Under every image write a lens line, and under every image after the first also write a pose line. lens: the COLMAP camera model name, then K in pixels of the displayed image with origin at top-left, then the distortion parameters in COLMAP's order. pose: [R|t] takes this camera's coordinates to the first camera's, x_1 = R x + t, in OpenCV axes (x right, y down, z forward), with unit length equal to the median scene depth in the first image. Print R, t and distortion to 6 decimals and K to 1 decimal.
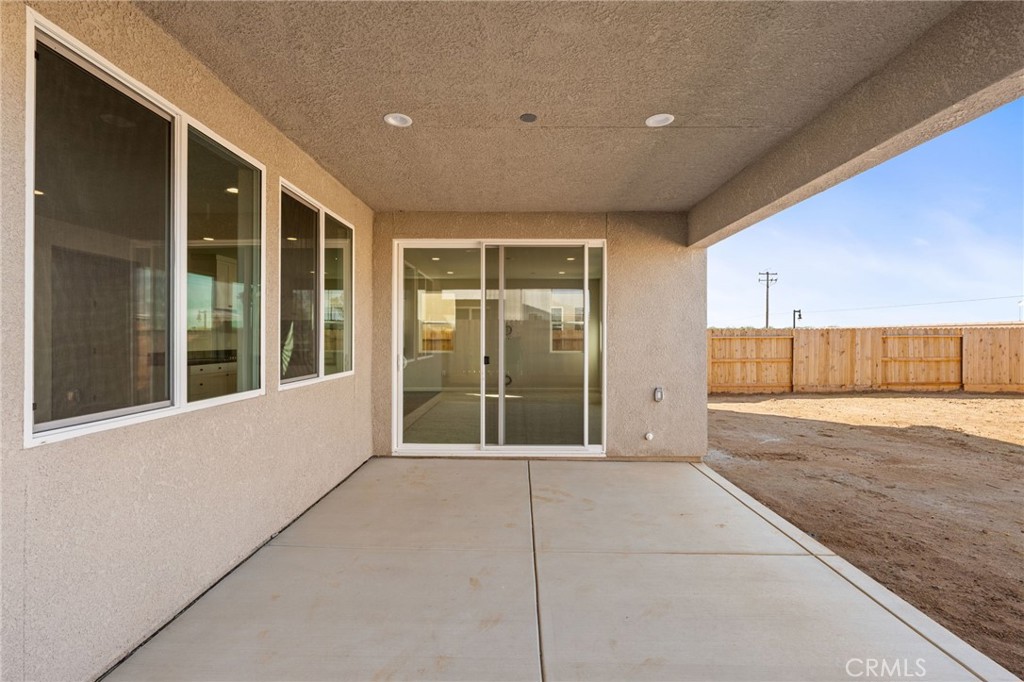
lens RADIAL K [[468.4, 0, 504.1], [0, 468.4, 339.0], [0, 0, 1]] dist [-0.006873, 0.001846]
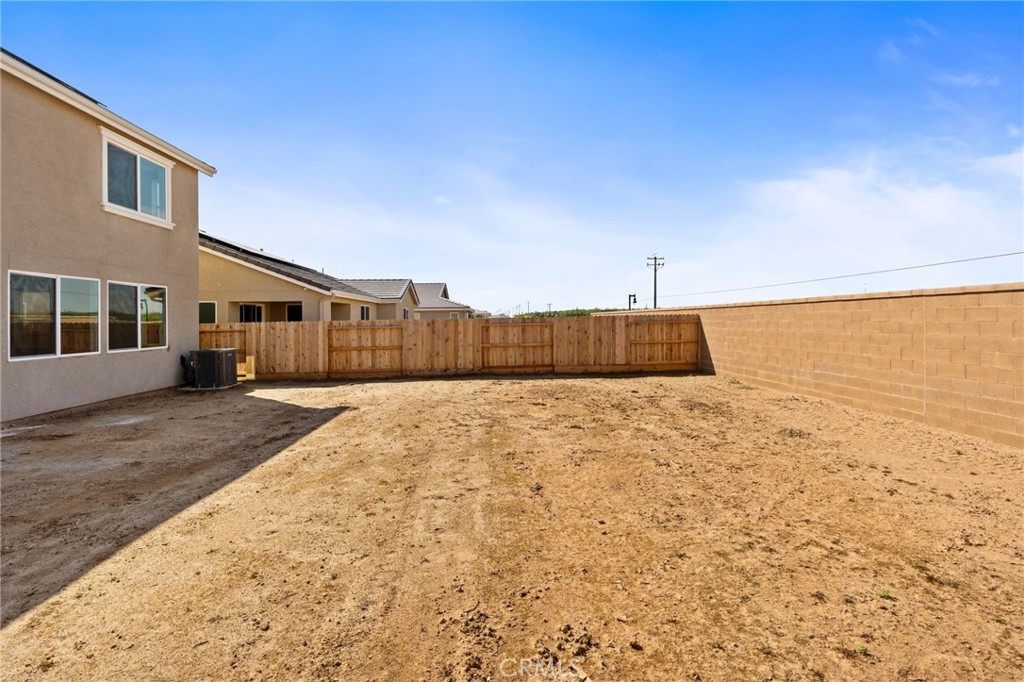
lens RADIAL K [[468.4, 0, 509.5], [0, 468.4, 319.9], [0, 0, 1]] dist [-0.006873, 0.001846]
pose [[0.997982, -0.014345, 0.061860, 0.804772], [0.014551, 0.999890, -0.002879, -0.013860], [-0.061812, 0.003773, 0.998081, -0.128581]]
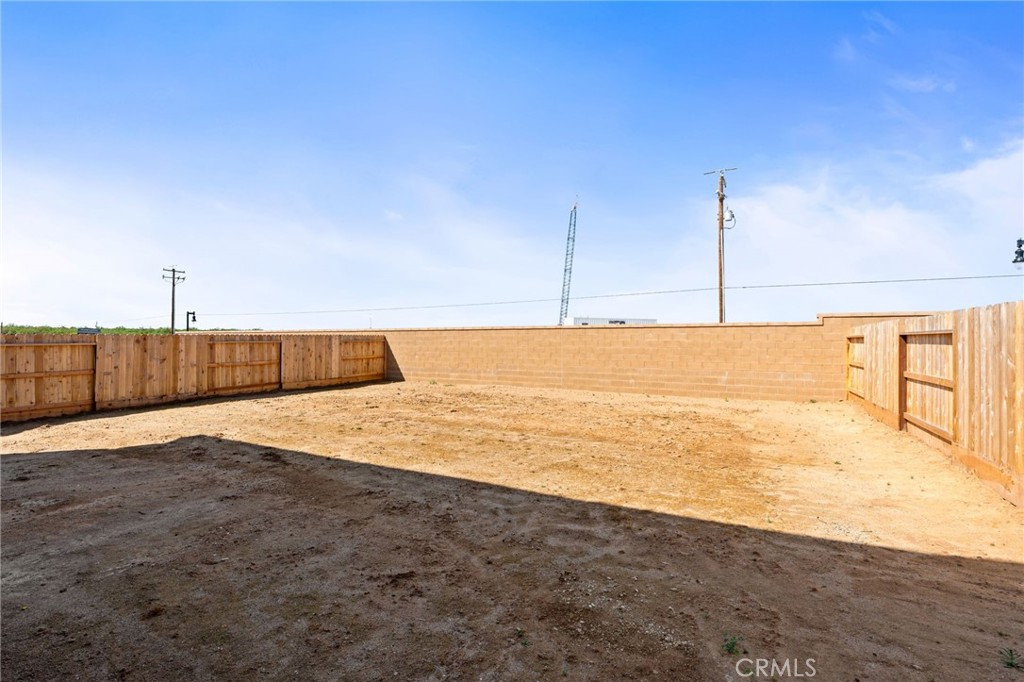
lens RADIAL K [[468.4, 0, 518.1], [0, 468.4, 336.5], [0, 0, 1]] dist [-0.006873, 0.001846]
pose [[0.441658, 0.005105, 0.897169, 0.209861], [0.003103, 0.999969, -0.007218, -0.008650], [-0.897178, 0.005972, 0.441628, -0.028561]]
